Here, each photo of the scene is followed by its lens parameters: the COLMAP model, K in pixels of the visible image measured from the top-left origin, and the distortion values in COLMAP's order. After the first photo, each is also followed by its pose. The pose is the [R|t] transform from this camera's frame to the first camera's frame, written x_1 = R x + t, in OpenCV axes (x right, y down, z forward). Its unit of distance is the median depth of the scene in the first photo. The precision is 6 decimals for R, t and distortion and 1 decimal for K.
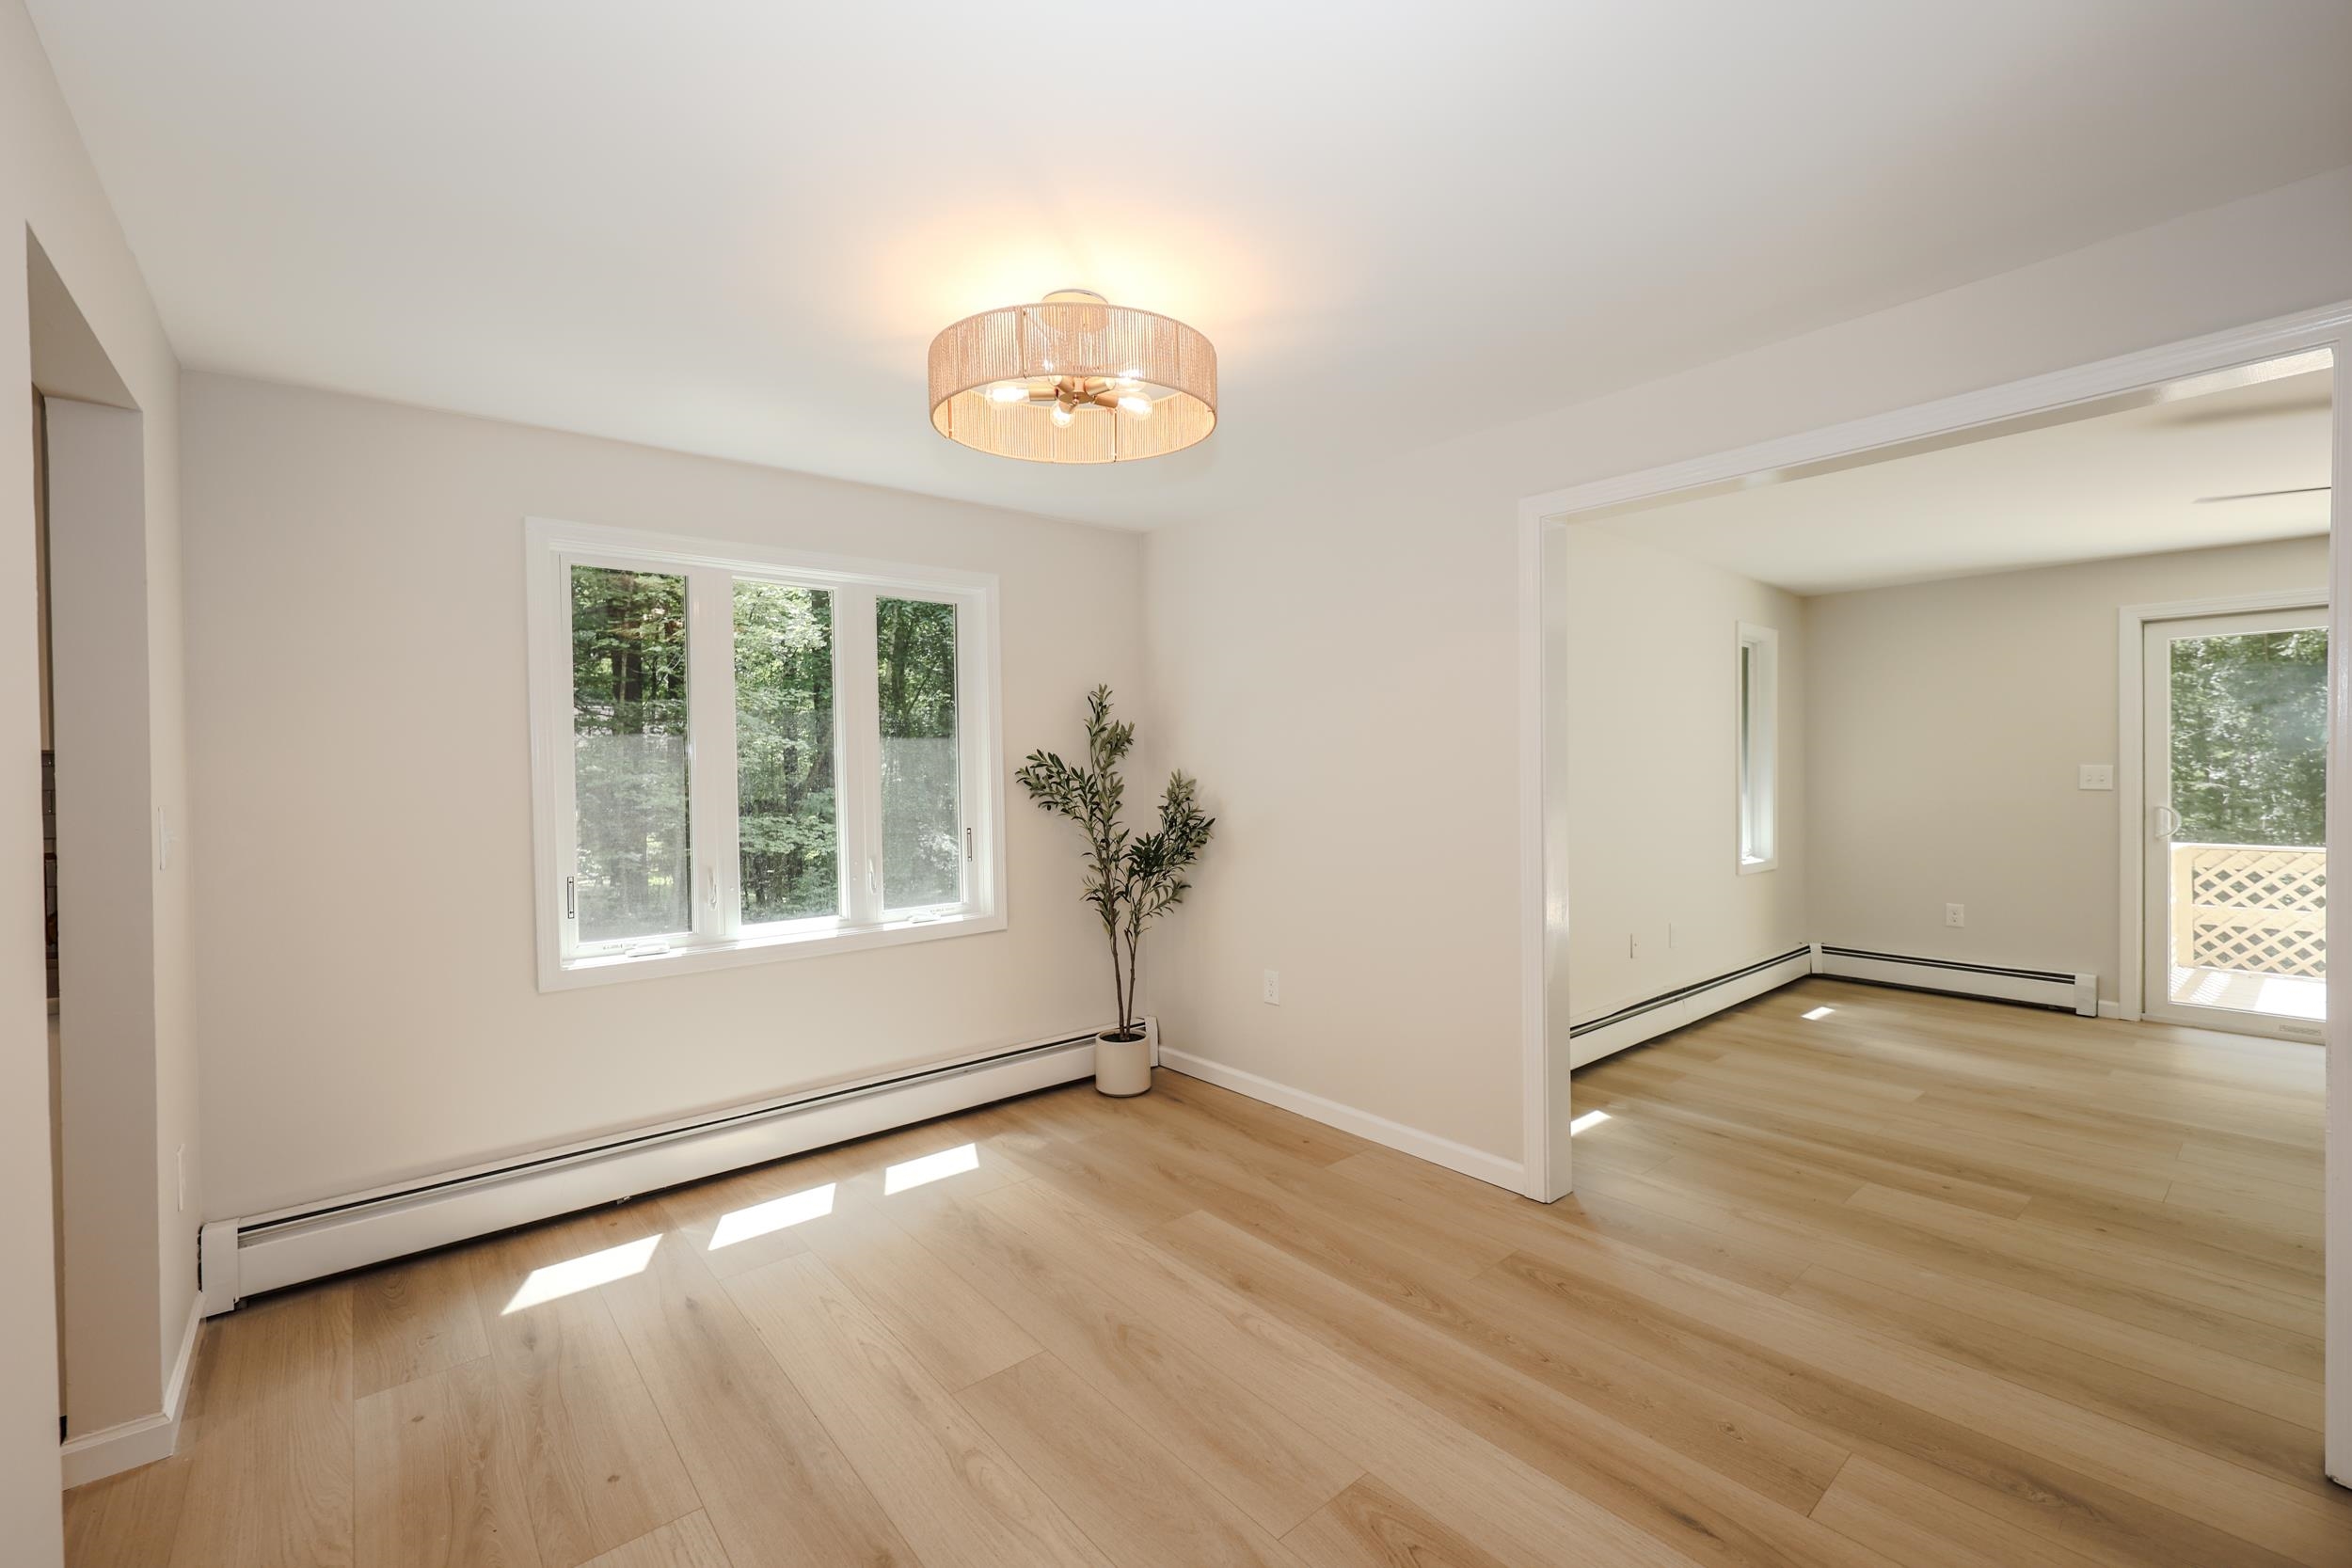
lens RADIAL K [[977.5, 0, 1170.8], [0, 977.5, 781.7], [0, 0, 1]] dist [0.002265, 0.000135]
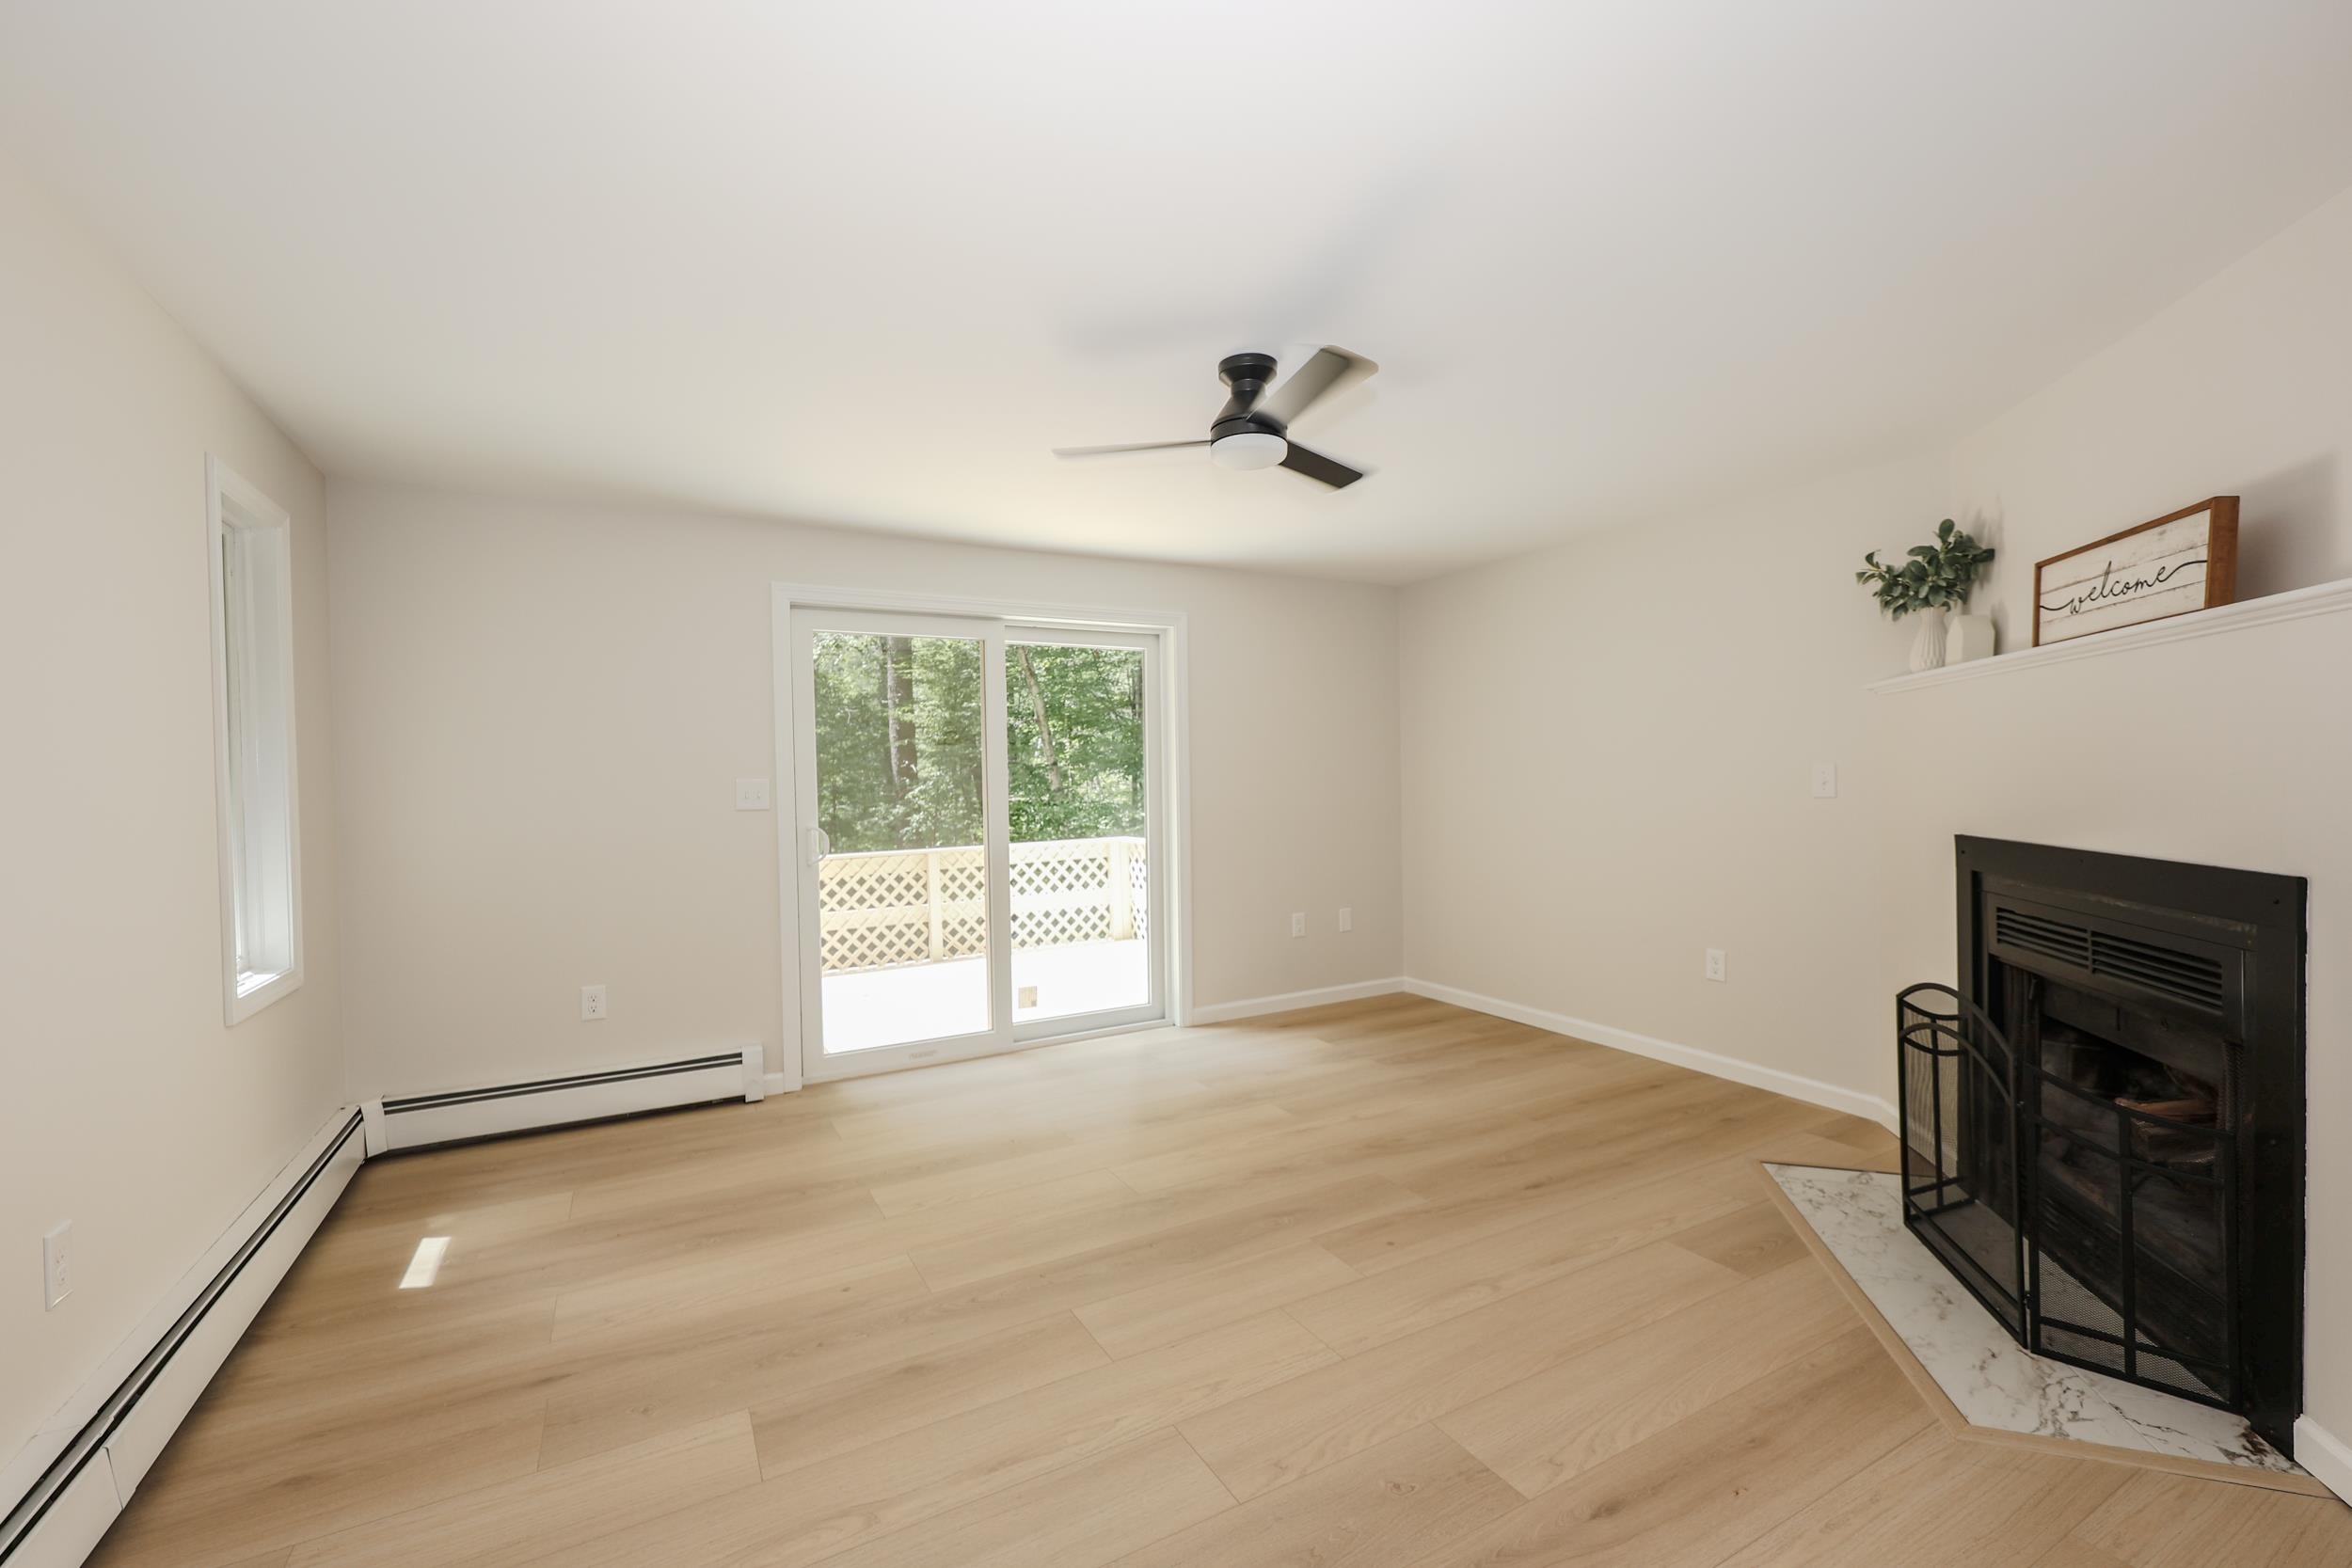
lens RADIAL K [[977.5, 0, 1162.5], [0, 977.5, 778.2], [0, 0, 1]] dist [0.002265, 0.000135]
pose [[0.199376, -0.004380, 0.979913, 0.236922], [0.026450, 0.999650, -0.000913, -0.007319], [-0.979566, 0.026101, 0.199422, 0.516289]]
